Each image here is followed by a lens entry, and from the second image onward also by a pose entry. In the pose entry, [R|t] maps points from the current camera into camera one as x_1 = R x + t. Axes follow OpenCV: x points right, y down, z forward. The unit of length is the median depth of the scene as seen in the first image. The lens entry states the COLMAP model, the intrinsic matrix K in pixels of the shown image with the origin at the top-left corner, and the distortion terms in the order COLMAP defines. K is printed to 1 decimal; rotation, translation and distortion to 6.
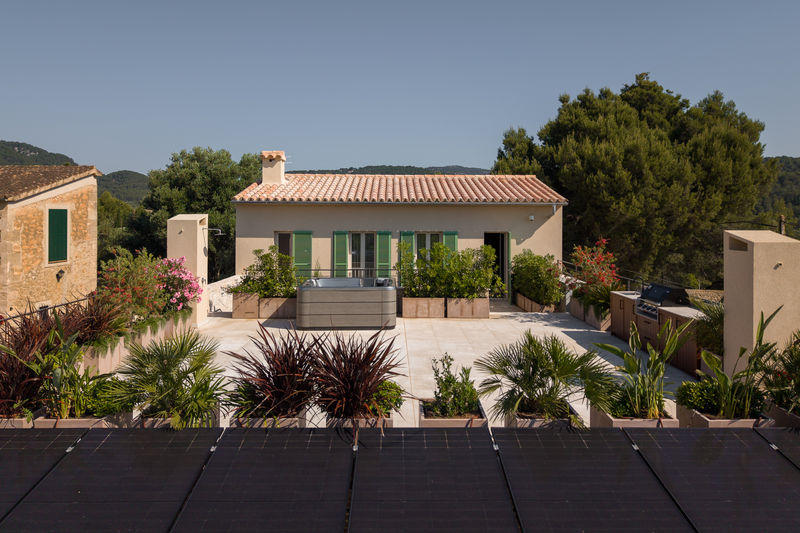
lens RADIAL K [[560.7, 0, 397.4], [0, 560.7, 234.4], [0, 0, 1]] dist [0.049715, -0.098641]
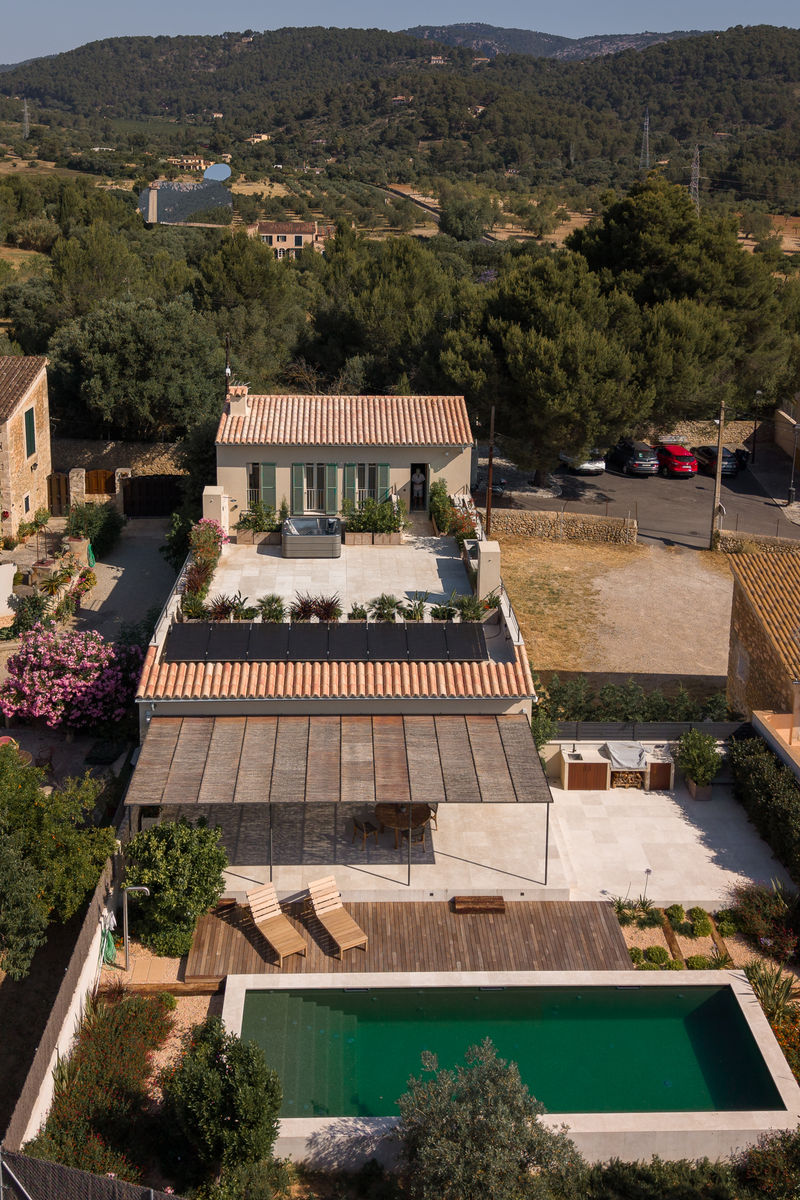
lens RADIAL K [[1010.7, 0, 400.0], [0, 1010.7, 600.0], [0, 0, 1]] dist [0.007516, 0.002997]
pose [[0.998528, 0.005151, 0.053991, 0.009514], [-0.024098, 0.933958, 0.356568, -0.632058], [-0.048588, -0.357345, 0.932708, -1.494942]]
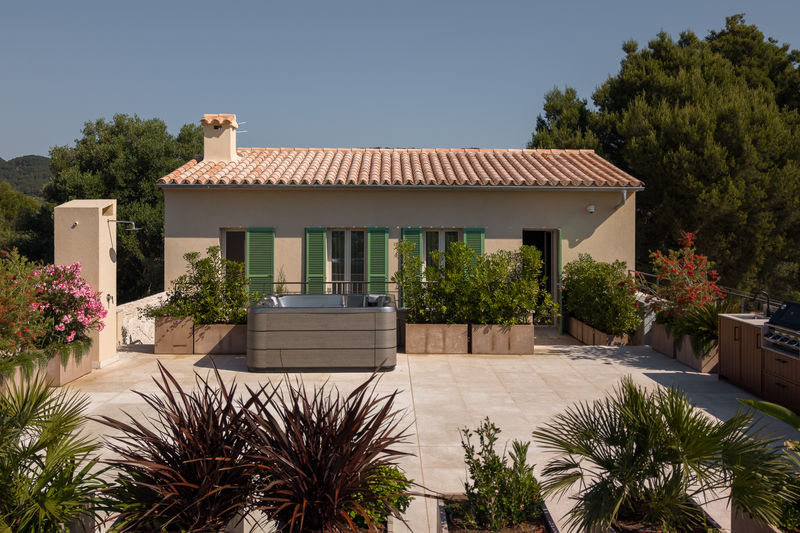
lens RADIAL K [[753.9, 0, 394.5], [0, 753.9, 232.8], [0, 0, 1]] dist [0.018132, 0.011401]
pose [[0.999996, -0.000163, -0.002744, -0.001360], [0.000136, 0.999949, -0.010098, 0.010874], [0.002745, 0.010098, 0.999945, 0.080025]]
